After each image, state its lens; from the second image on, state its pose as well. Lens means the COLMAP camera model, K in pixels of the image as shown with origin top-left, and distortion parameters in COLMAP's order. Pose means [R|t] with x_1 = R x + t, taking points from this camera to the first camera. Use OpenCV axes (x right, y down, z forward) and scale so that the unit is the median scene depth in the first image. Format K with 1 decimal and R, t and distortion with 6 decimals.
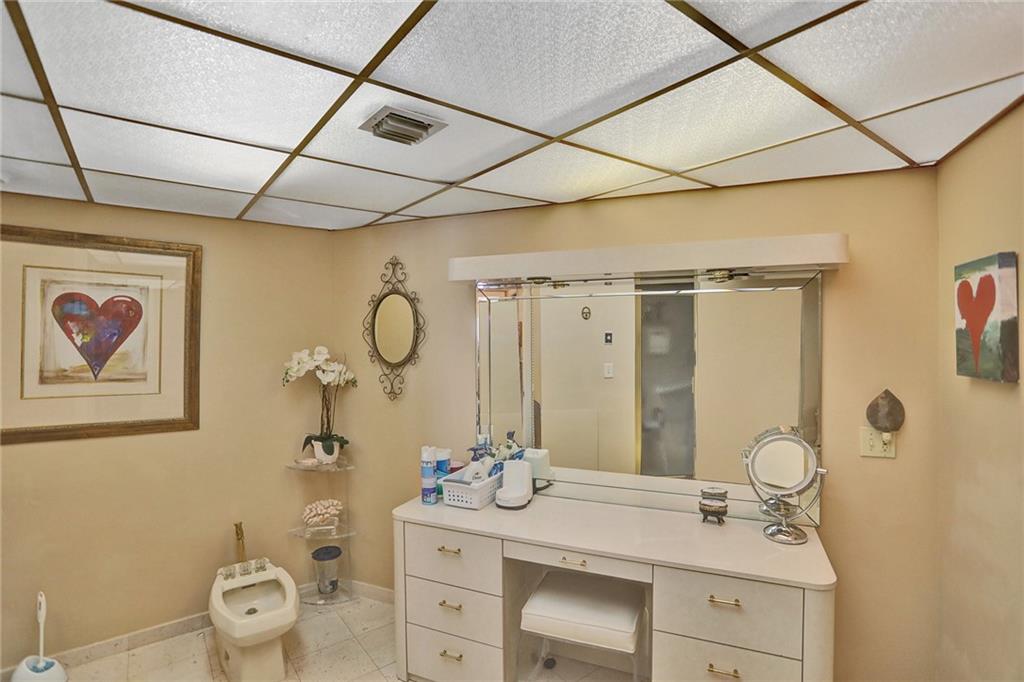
lens RADIAL K [[501.7, 0, 515.8], [0, 501.7, 336.1], [0, 0, 1]] dist [-0.041413, 0.020618]
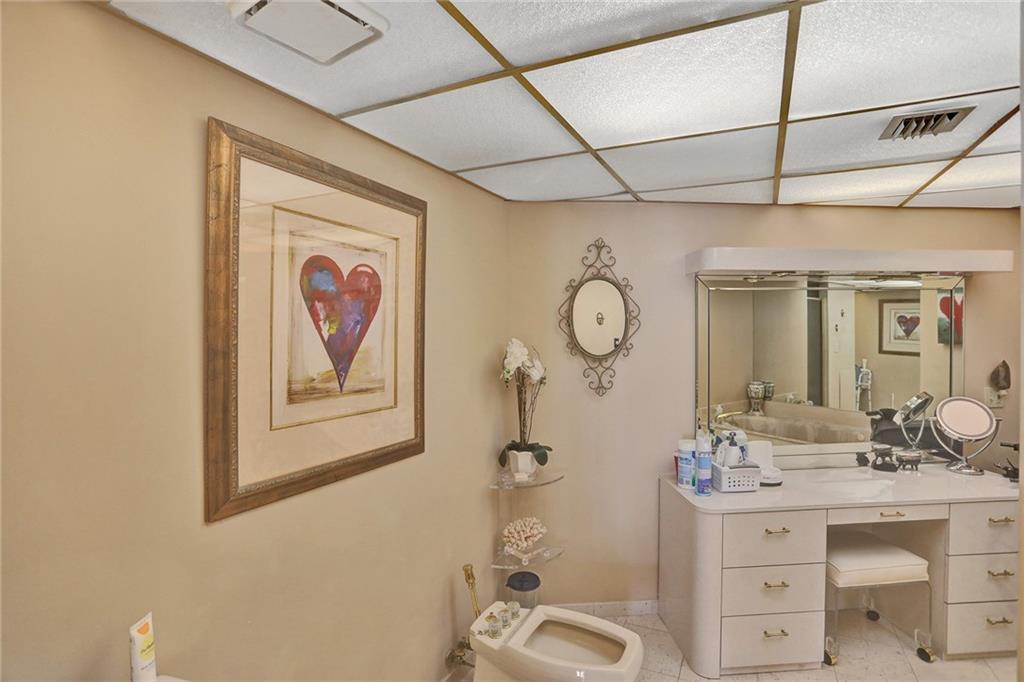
lens RADIAL K [[501.7, 0, 515.6], [0, 501.7, 337.0], [0, 0, 1]] dist [-0.041413, 0.020618]
pose [[0.882401, -0.011774, 0.470350, -0.915796], [0.005529, 0.999877, 0.014656, 0.007359], [-0.470465, -0.010332, 0.882358, 0.297391]]
